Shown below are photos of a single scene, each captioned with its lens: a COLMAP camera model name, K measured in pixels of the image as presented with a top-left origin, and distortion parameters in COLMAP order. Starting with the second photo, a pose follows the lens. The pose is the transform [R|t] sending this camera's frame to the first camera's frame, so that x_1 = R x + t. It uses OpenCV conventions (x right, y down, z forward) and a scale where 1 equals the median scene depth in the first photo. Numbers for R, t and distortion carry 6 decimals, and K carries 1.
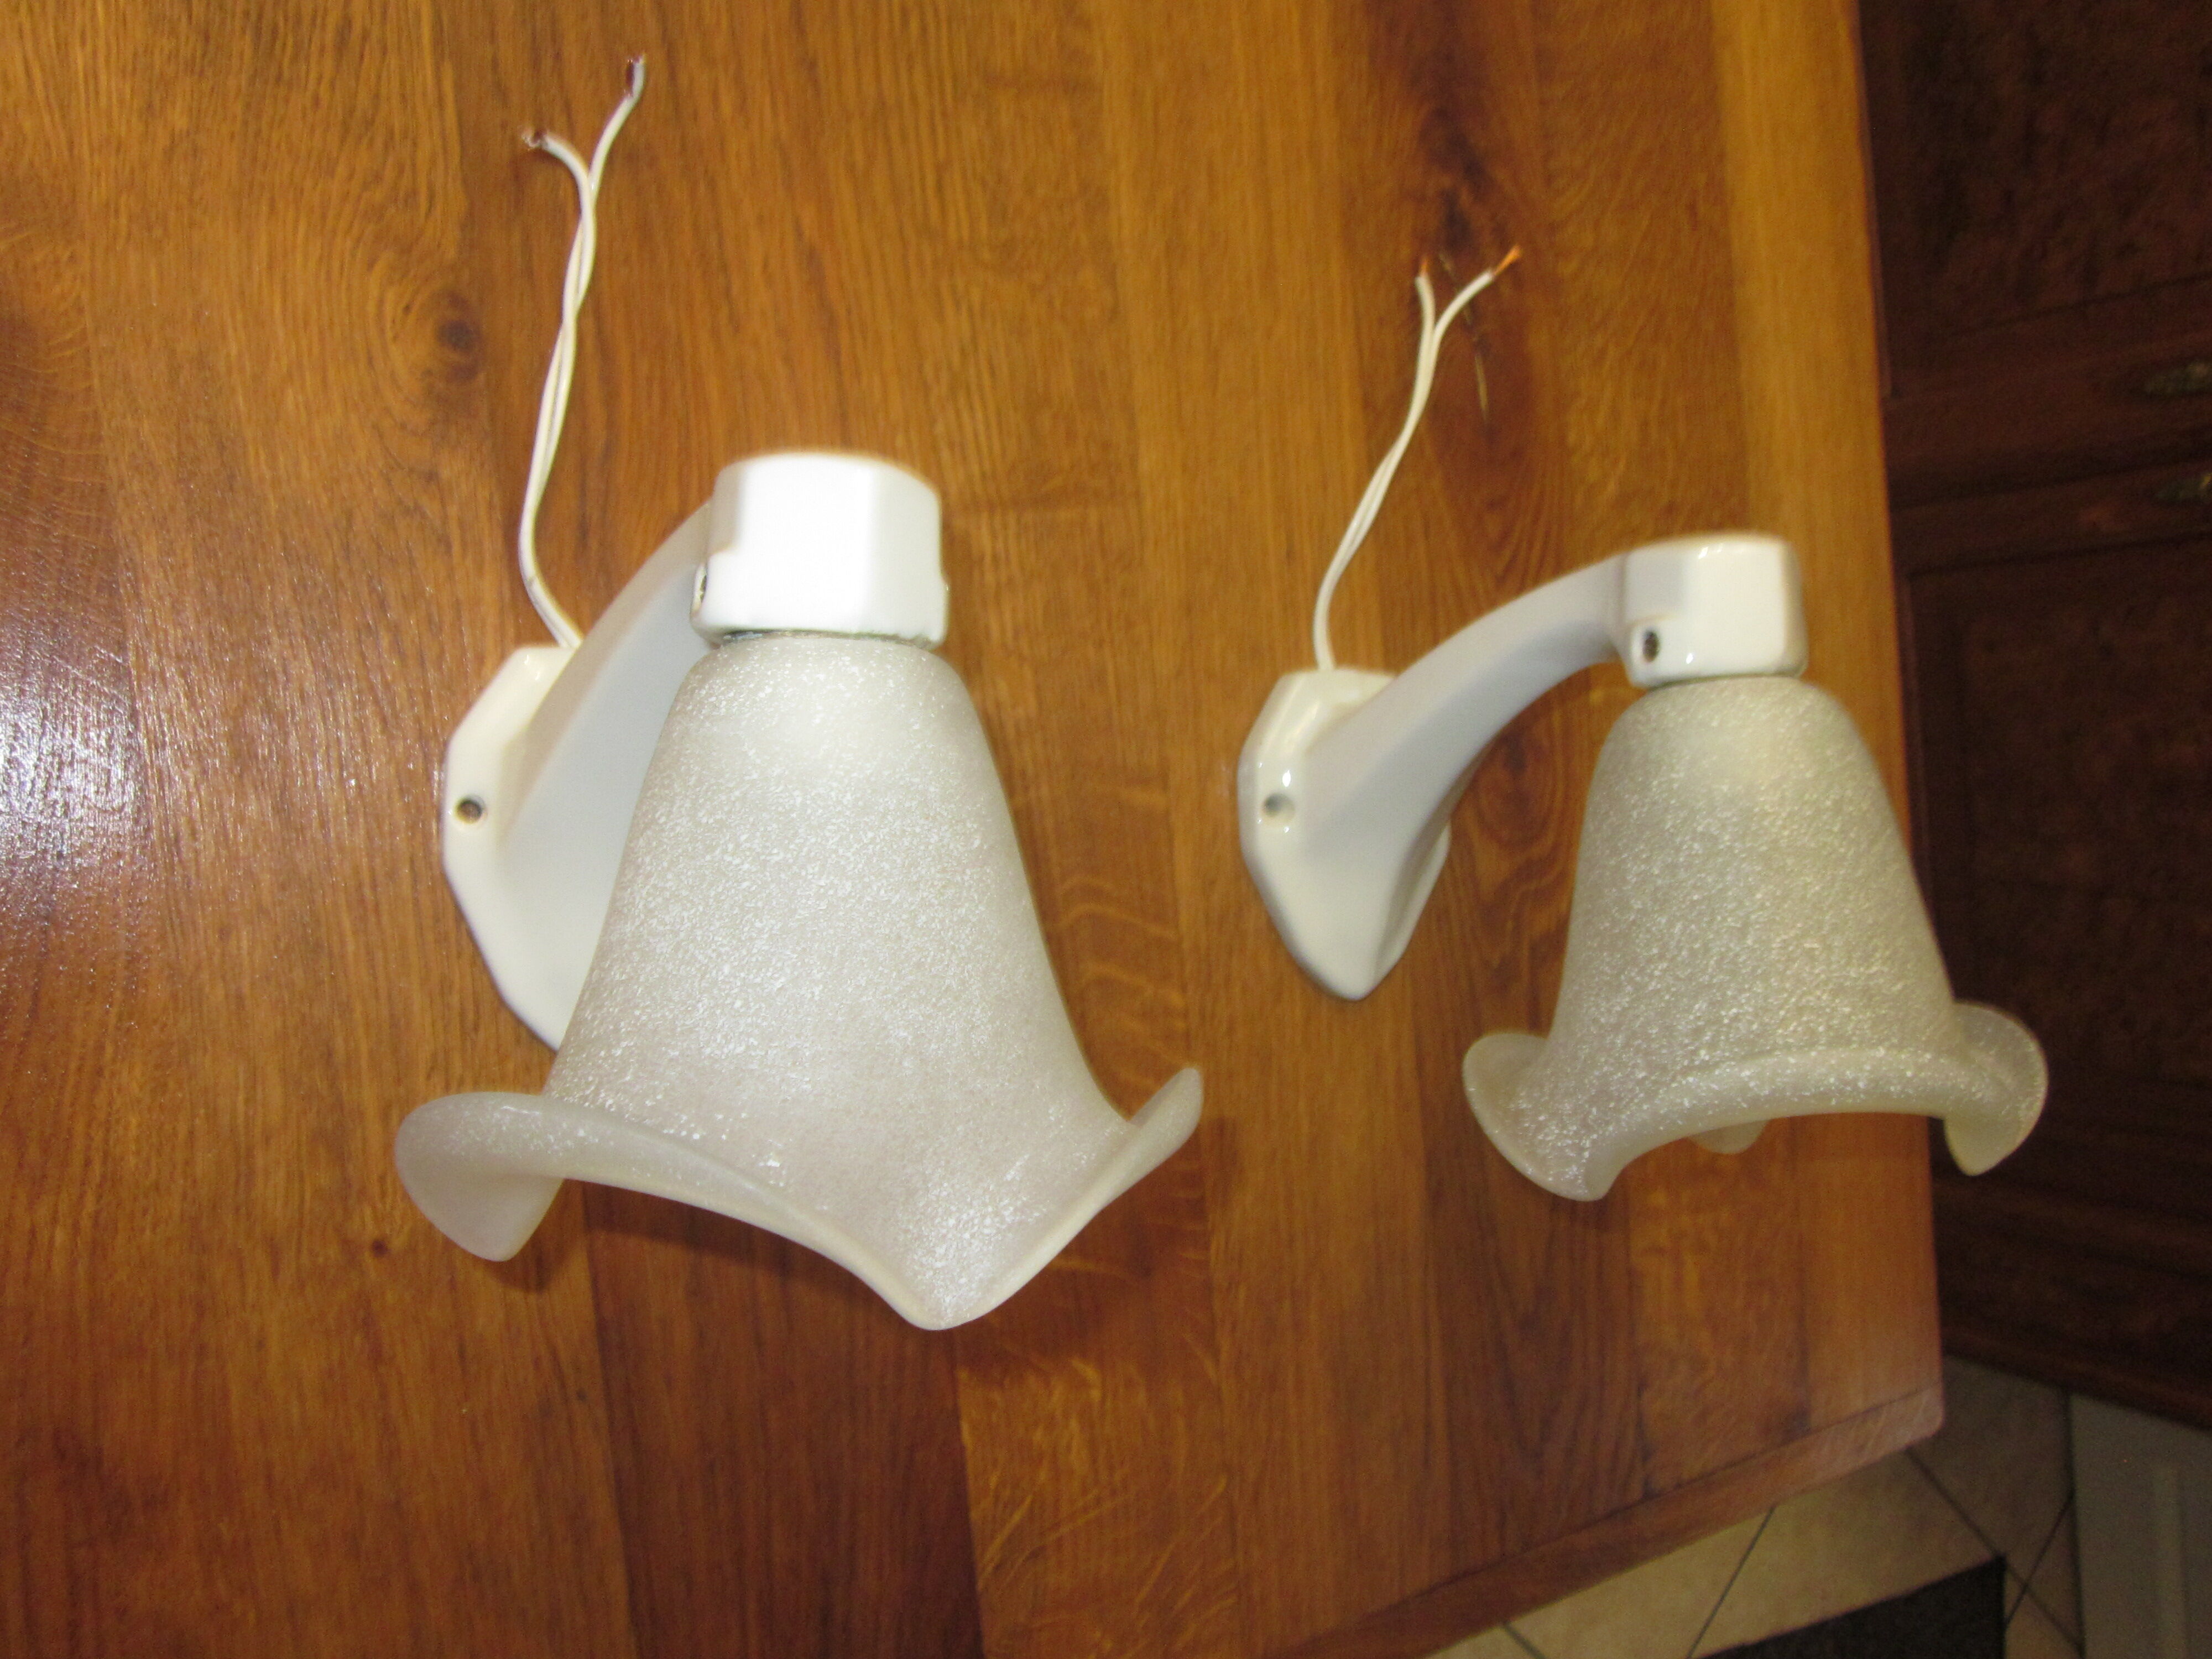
lens RADIAL K [[1826.7, 0, 1103.8], [0, 1826.7, 827.3], [0, 0, 1]] dist [-0.044771, 0.027711]
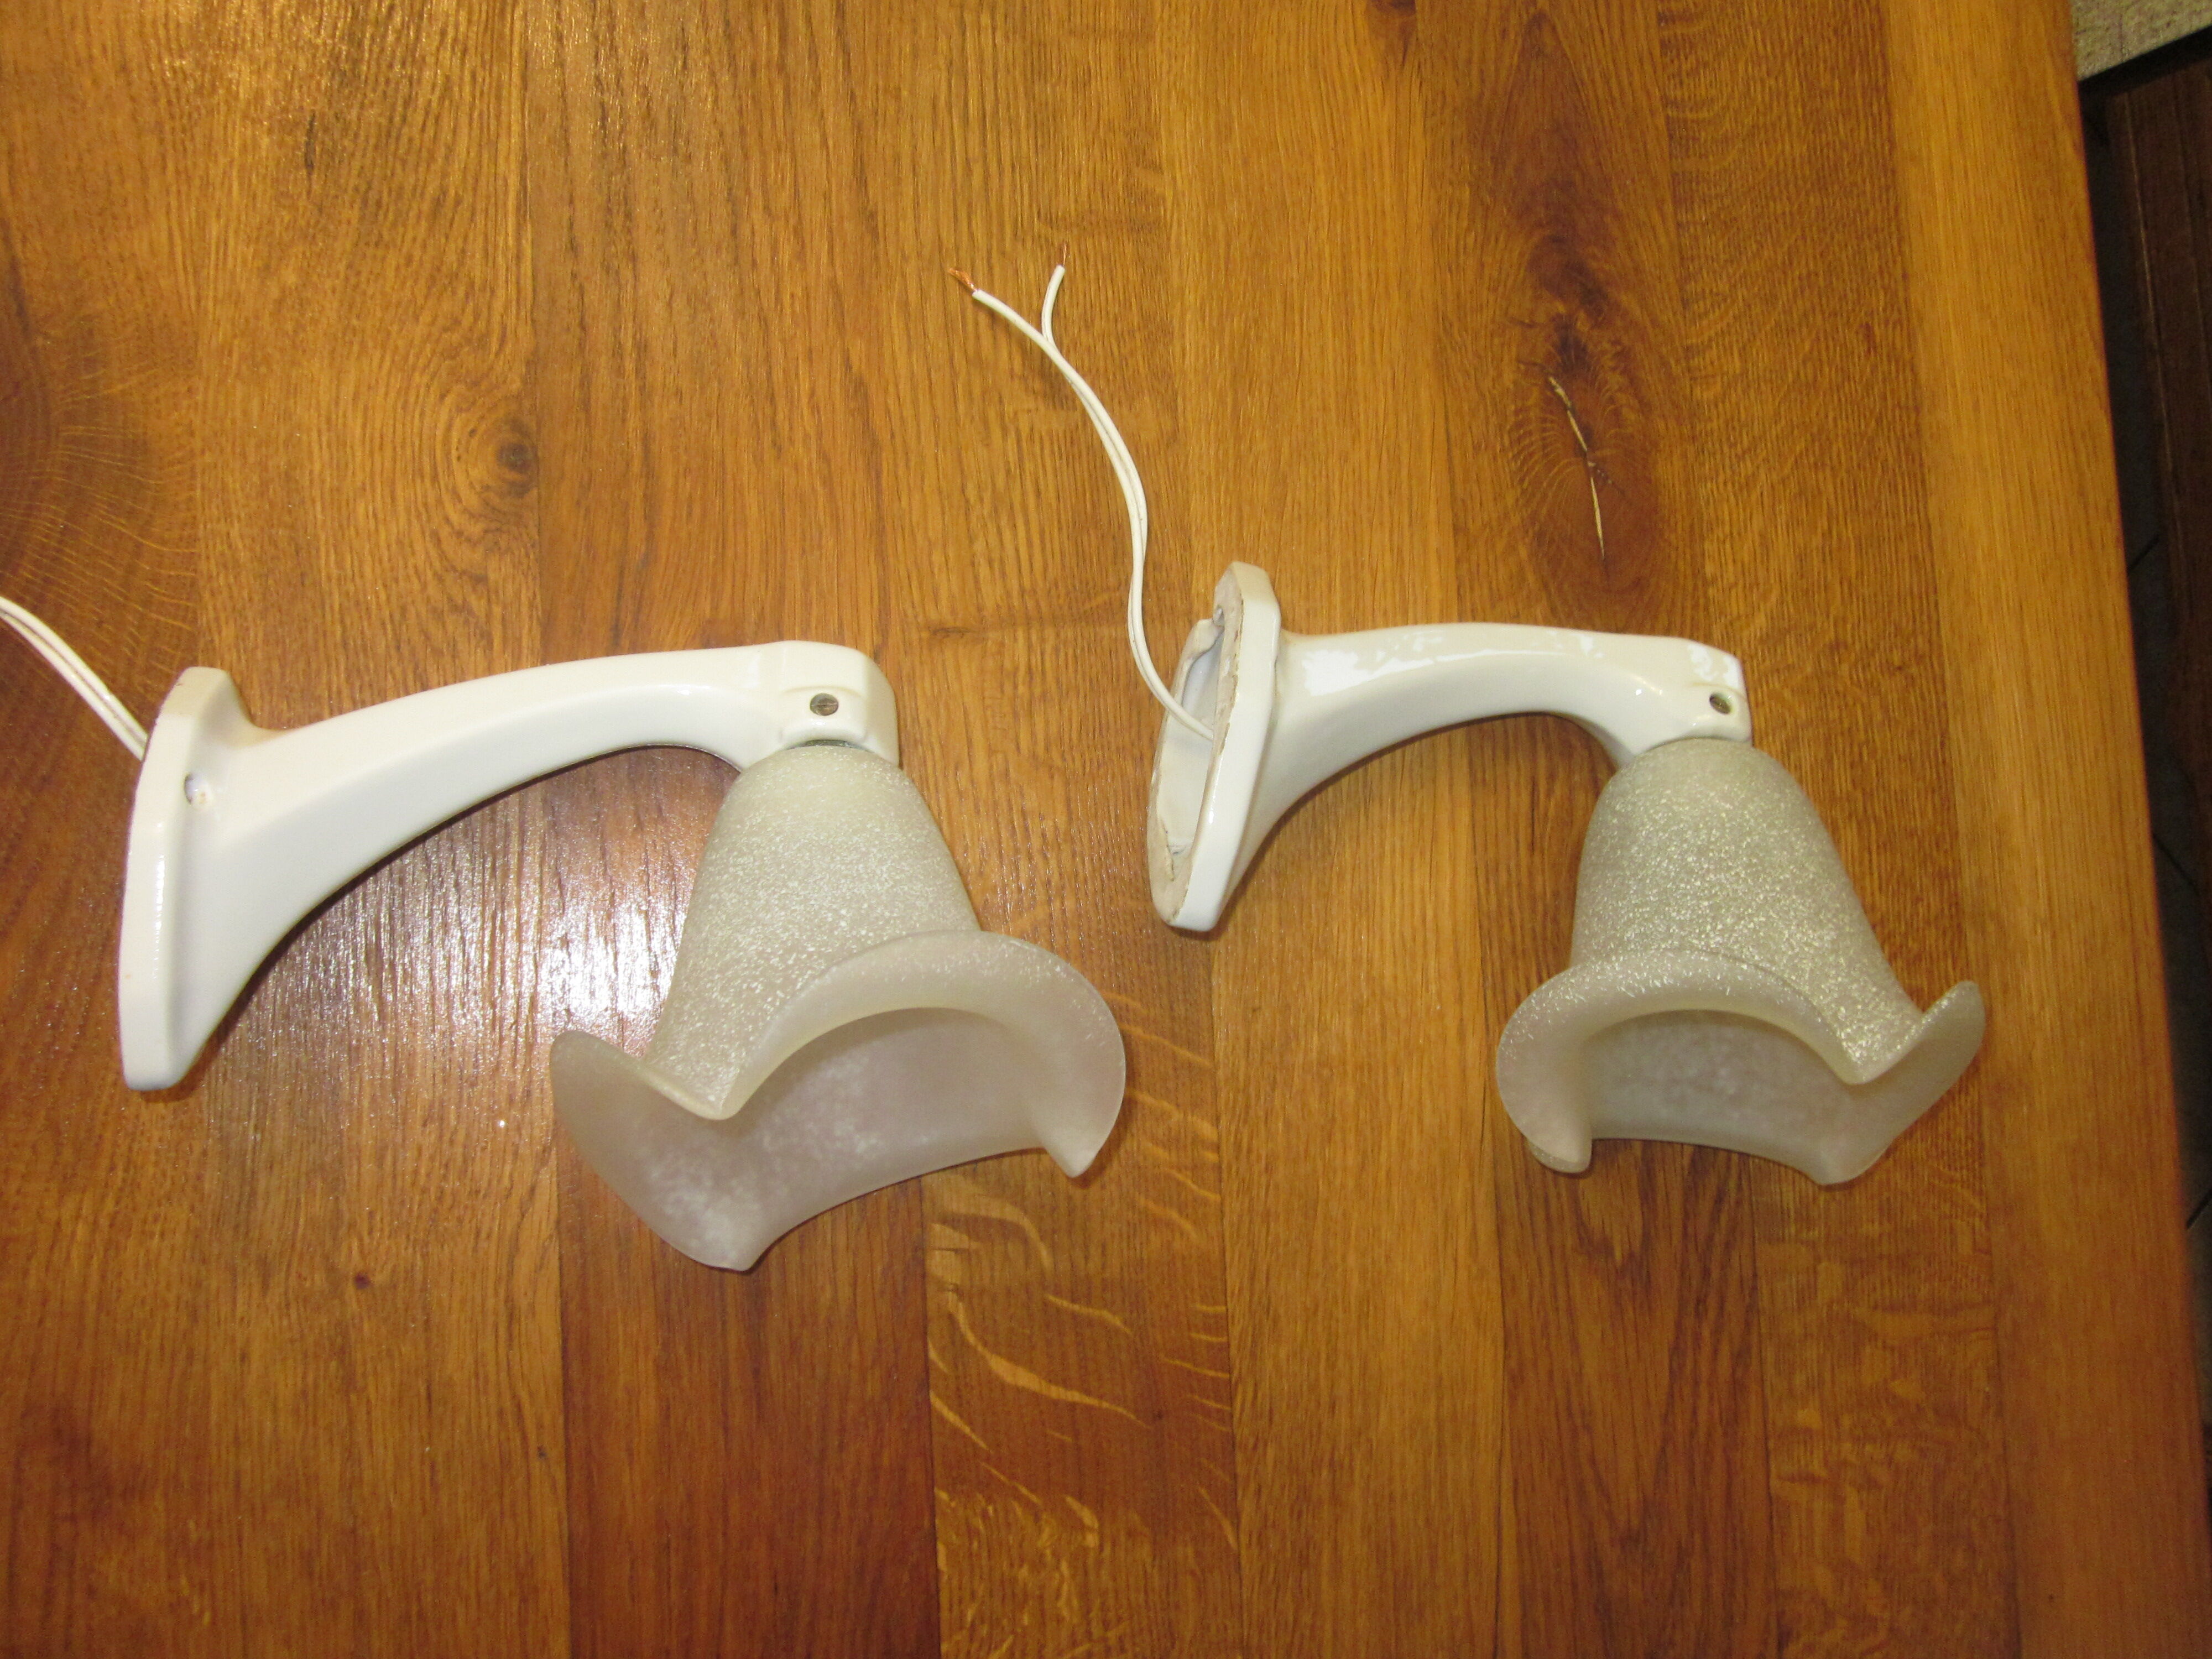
lens RADIAL K [[1826.7, 0, 1107.9], [0, 1826.7, 829.1], [0, 0, 1]] dist [-0.044771, 0.027711]
pose [[0.962401, 0.025209, -0.270462, 0.264646], [-0.059101, 0.991264, -0.117910, 0.058079], [0.265127, 0.129461, 0.955483, 0.050683]]
